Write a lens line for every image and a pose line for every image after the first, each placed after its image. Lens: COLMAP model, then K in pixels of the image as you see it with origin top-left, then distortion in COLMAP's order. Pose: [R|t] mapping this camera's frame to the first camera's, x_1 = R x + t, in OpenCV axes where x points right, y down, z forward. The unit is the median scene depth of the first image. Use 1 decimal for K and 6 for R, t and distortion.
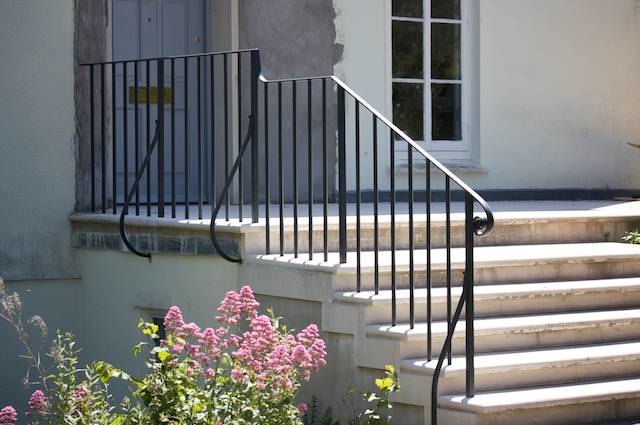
lens RADIAL K [[1774.9, 0, 318.3], [0, 1774.9, 211.0], [0, 0, 1]] dist [0.116296, 0.000000]
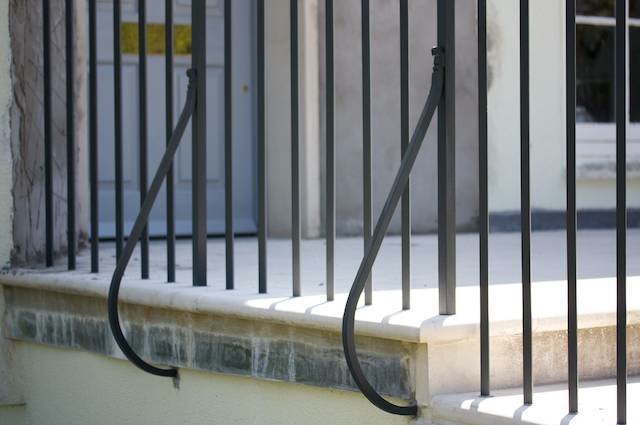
lens RADIAL K [[1774.9, 0, 321.9], [0, 1774.9, 213.5], [0, 0, 1]] dist [0.116296, 0.000000]
pose [[0.999801, -0.003157, 0.019685, -0.063765], [0.003084, 0.999988, 0.003741, -0.015594], [-0.019696, -0.003679, 0.999799, 0.528812]]
